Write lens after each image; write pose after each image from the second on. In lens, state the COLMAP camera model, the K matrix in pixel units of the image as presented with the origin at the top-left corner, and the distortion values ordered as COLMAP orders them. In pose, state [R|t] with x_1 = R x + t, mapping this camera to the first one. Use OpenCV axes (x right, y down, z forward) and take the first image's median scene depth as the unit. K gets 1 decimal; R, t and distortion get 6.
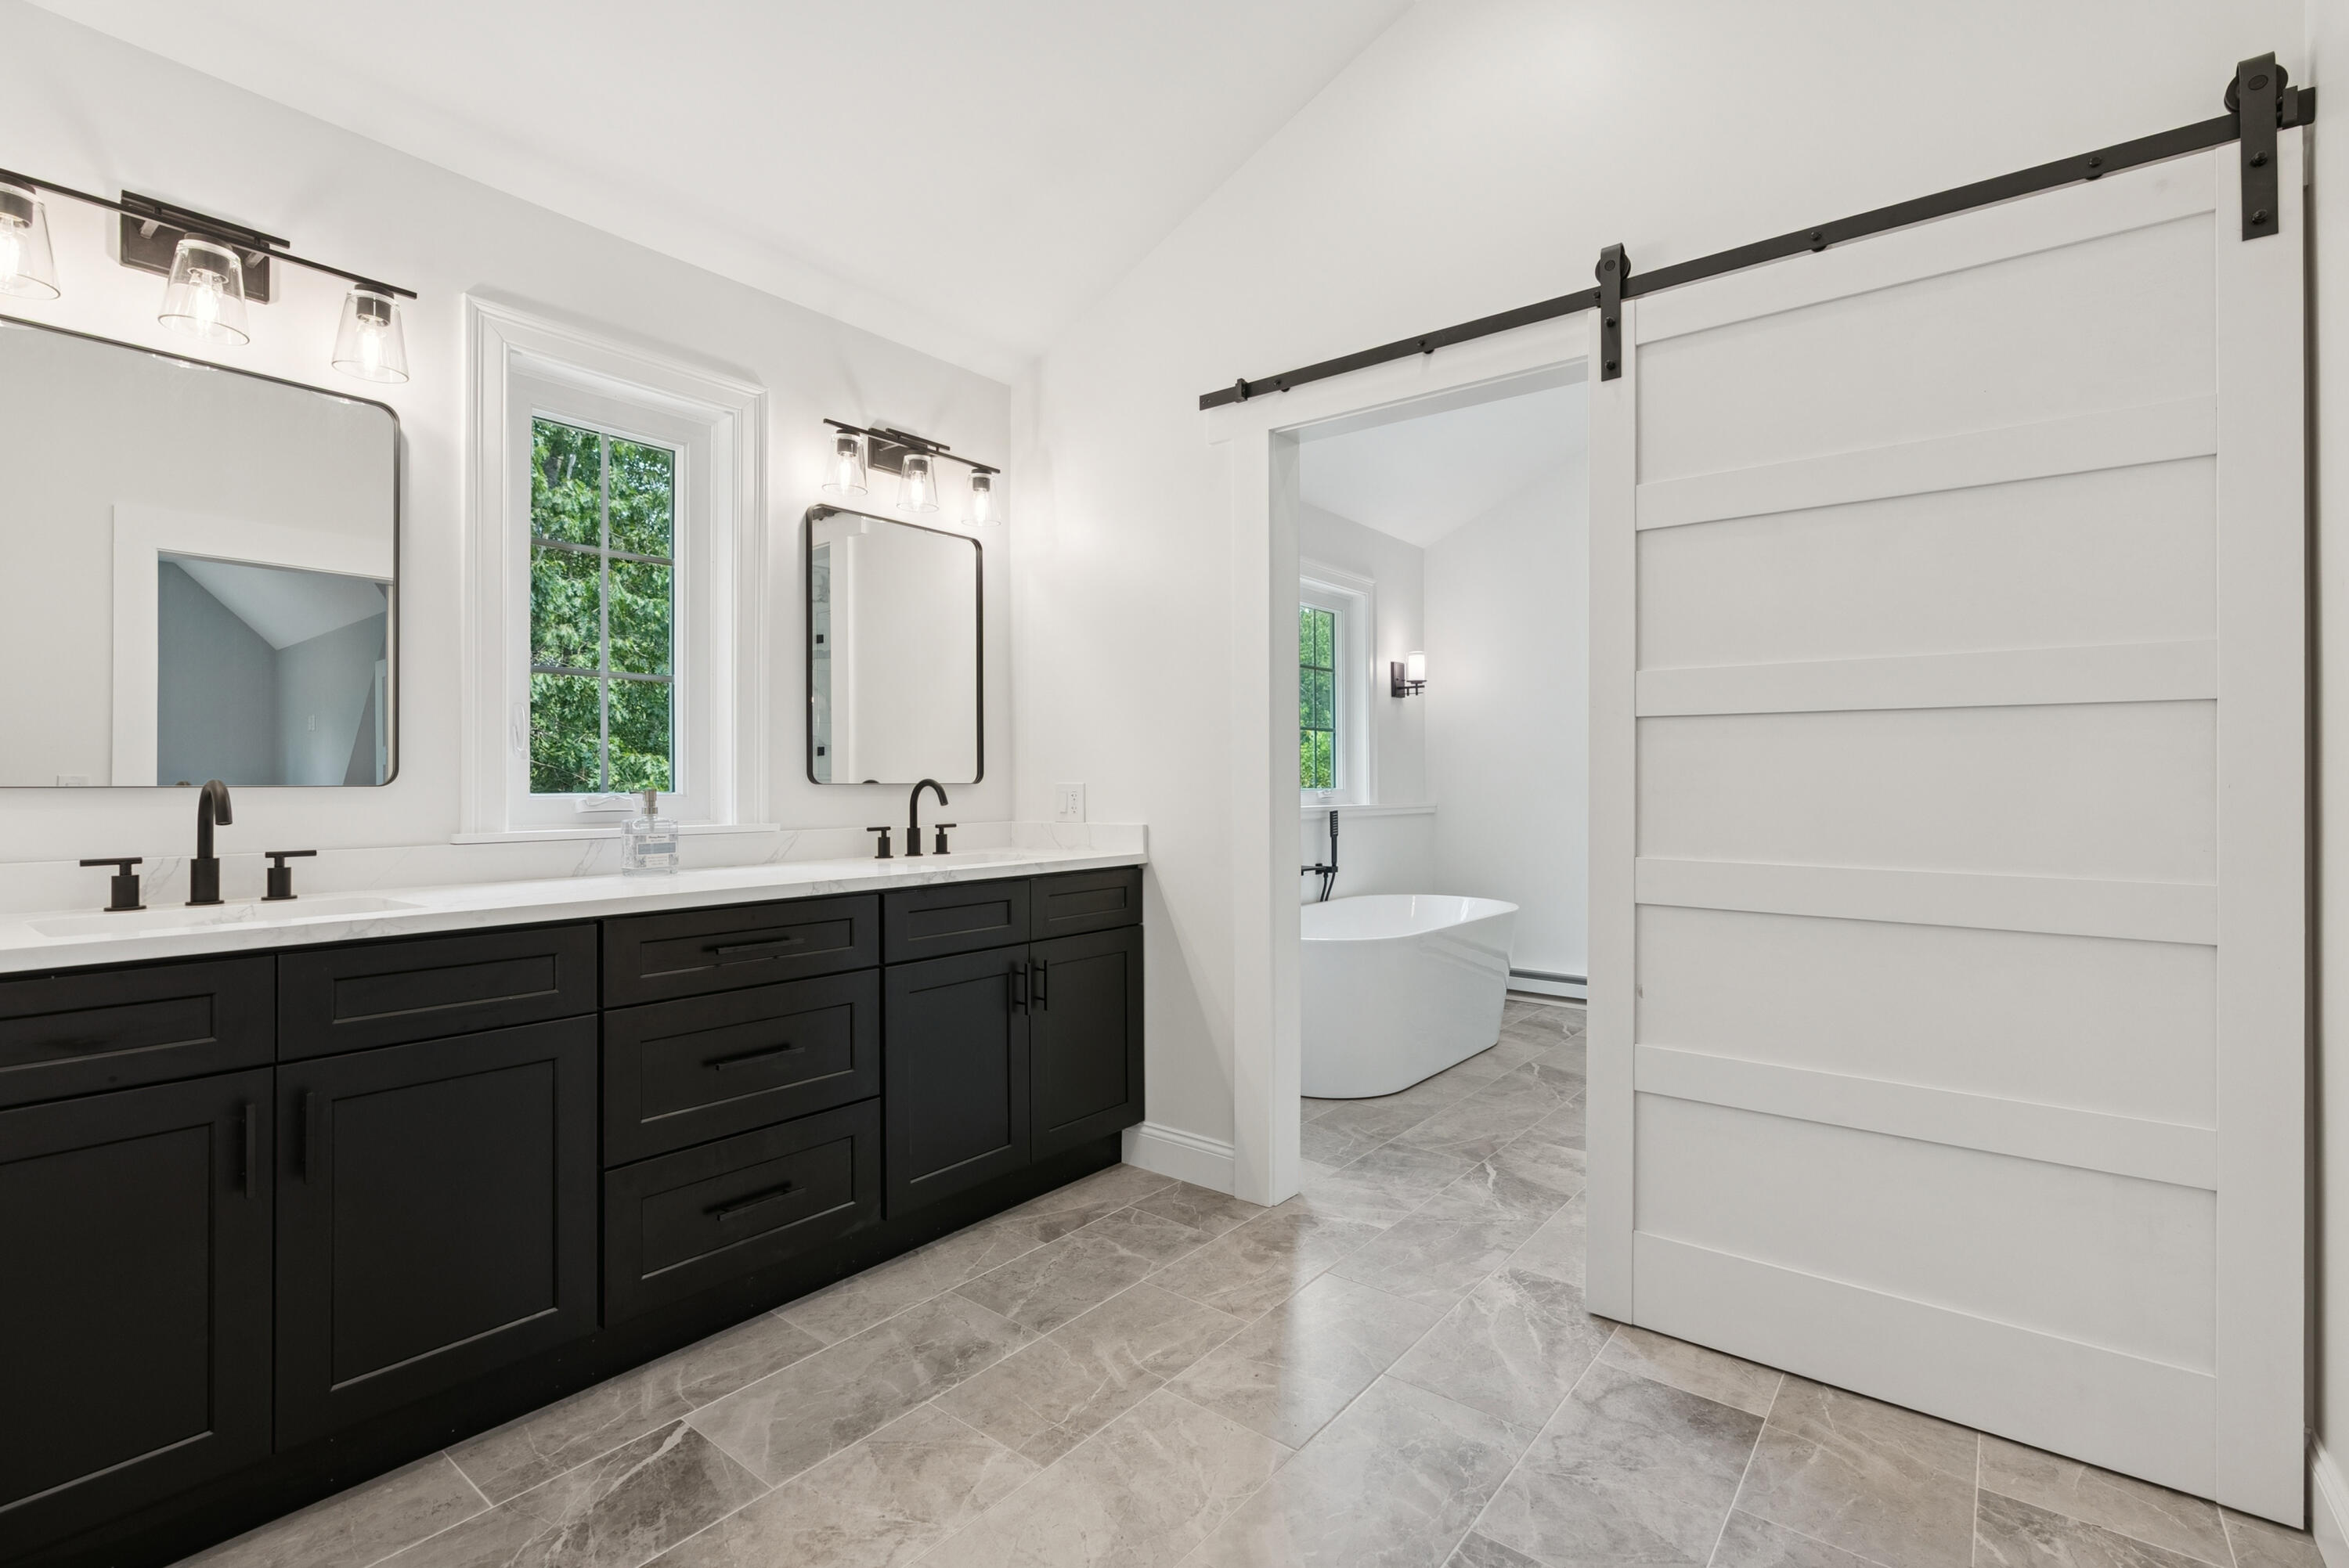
lens RADIAL K [[1070.8, 0, 1193.0], [0, 1070.8, 765.4], [0, 0, 1]] dist [-0.011015, 0.005194]
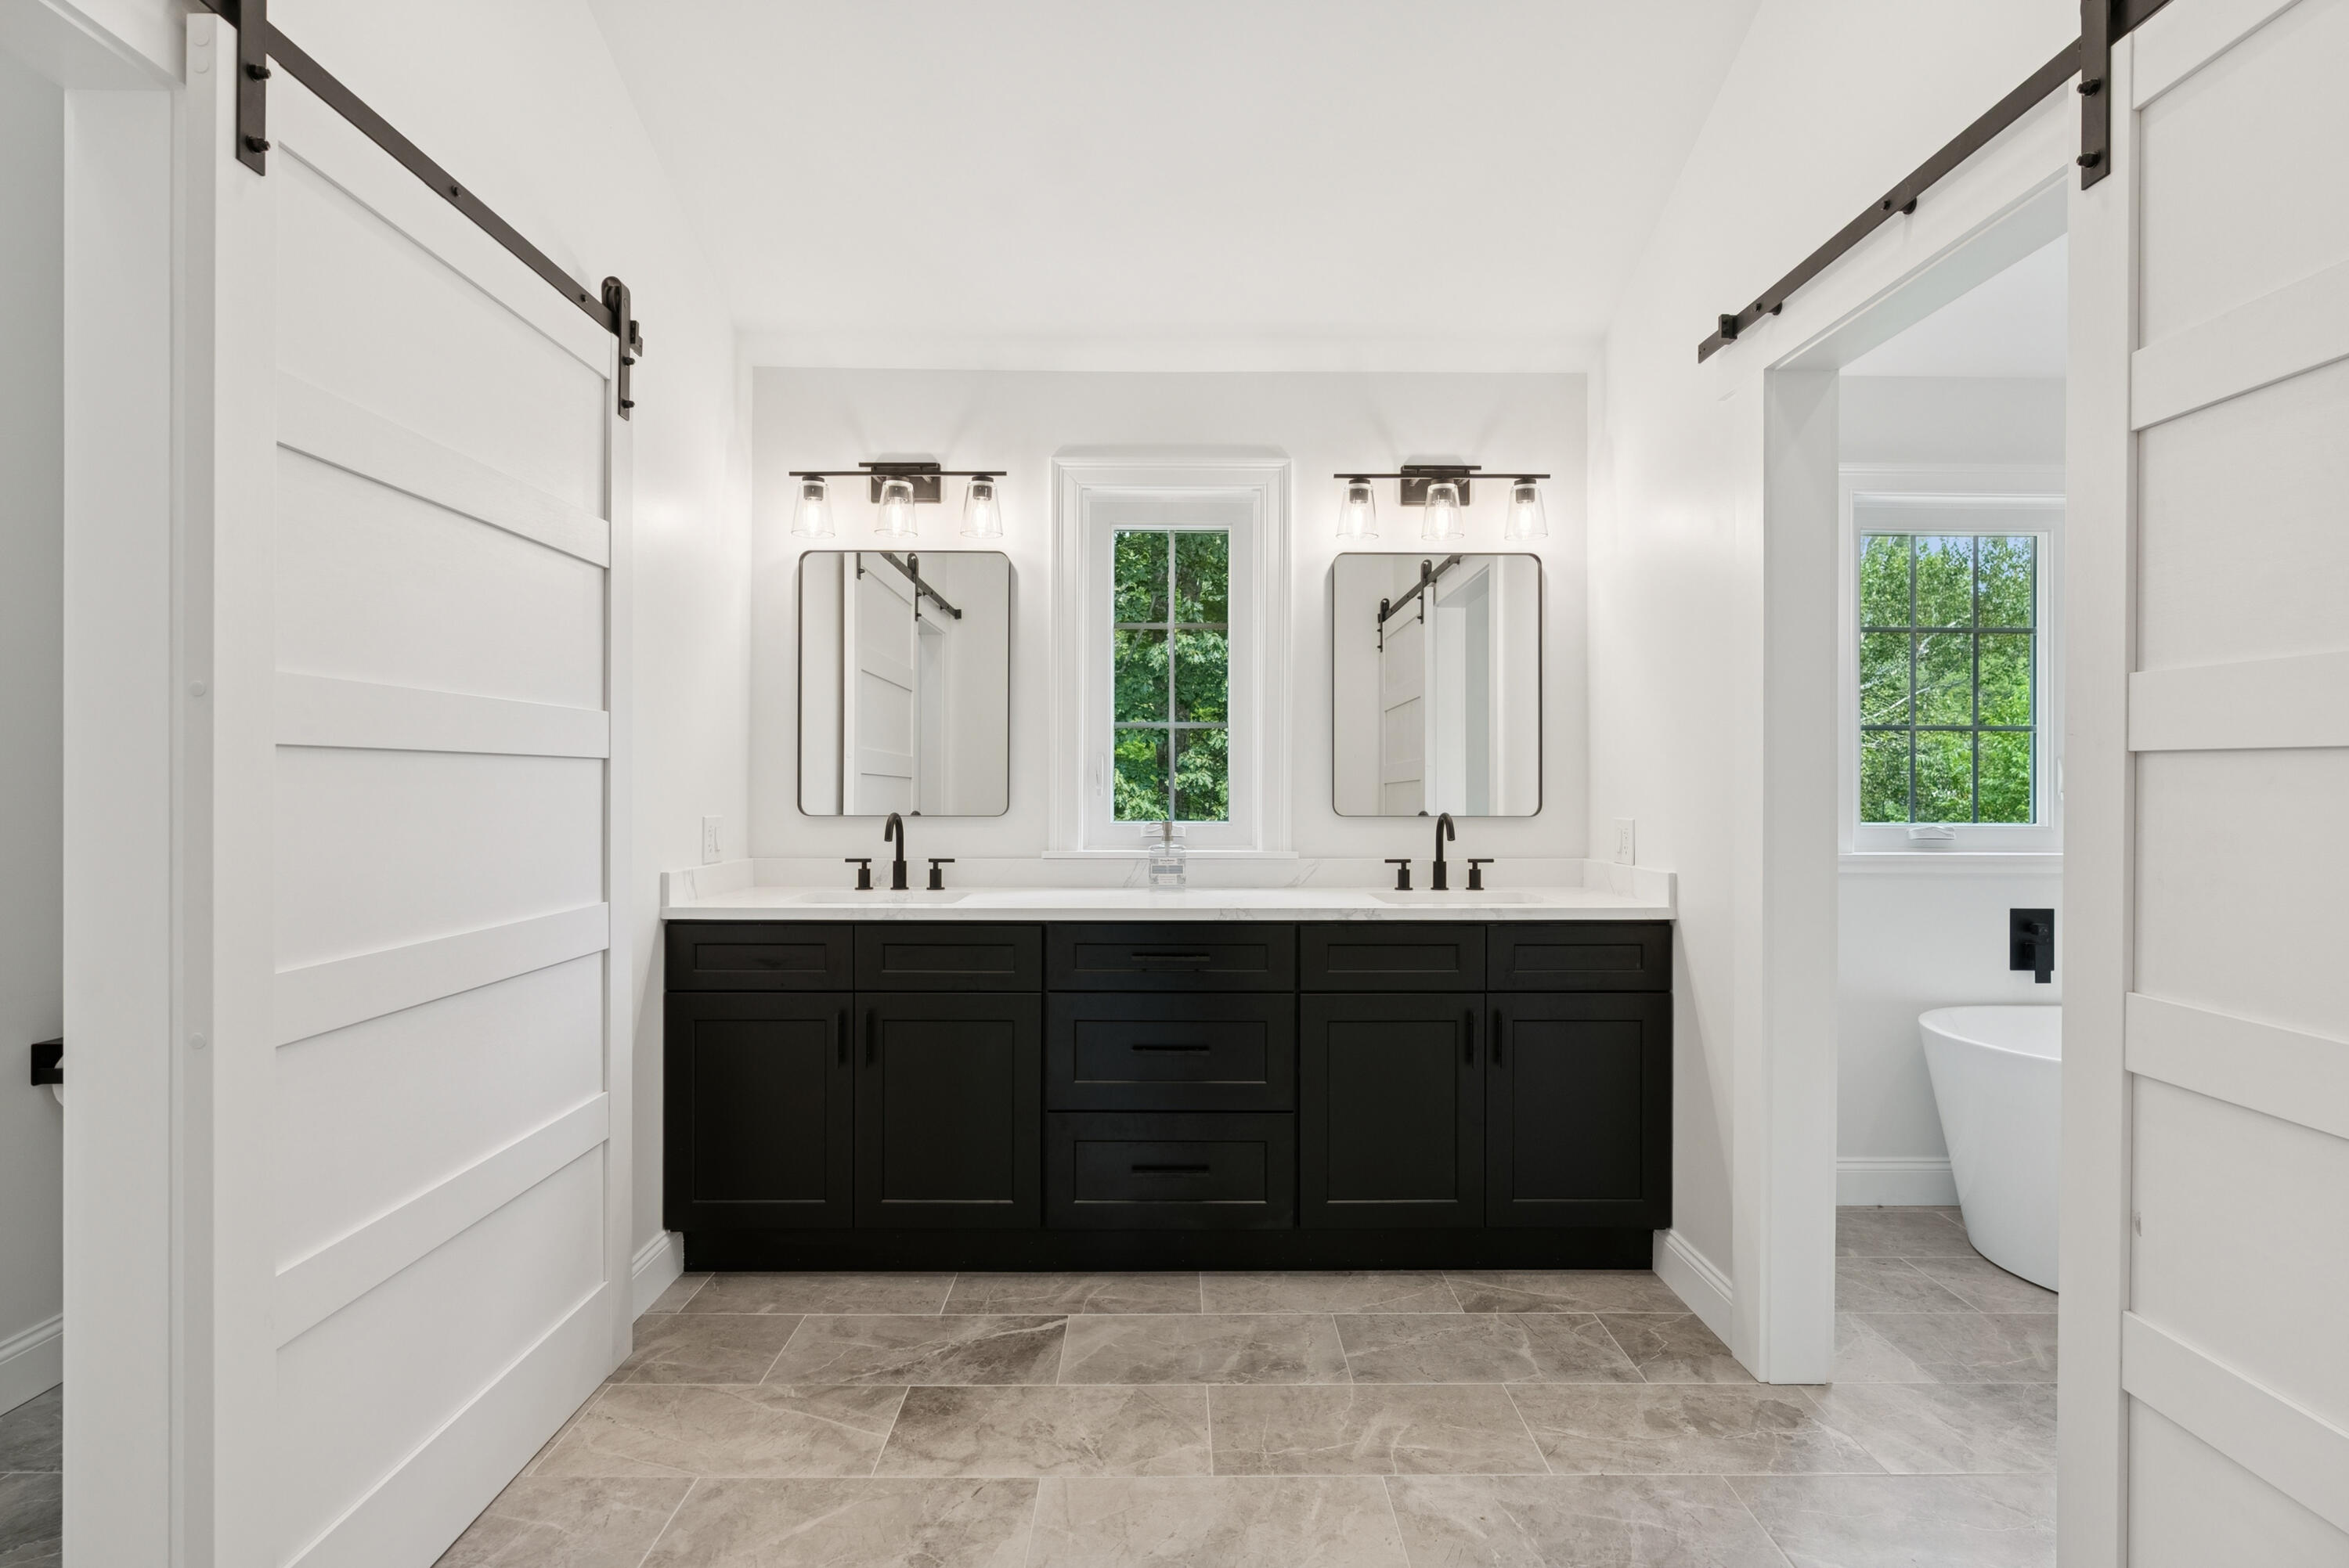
lens RADIAL K [[1160.3, 0, 1193.0], [0, 1160.3, 773.3], [0, 0, 1]] dist [-0.003689, 0.000165]
pose [[0.621512, -0.001307, -0.783404, 0.520590], [0.008561, 0.999950, 0.005124, -0.036439], [0.783358, -0.009891, 0.621492, 0.182296]]
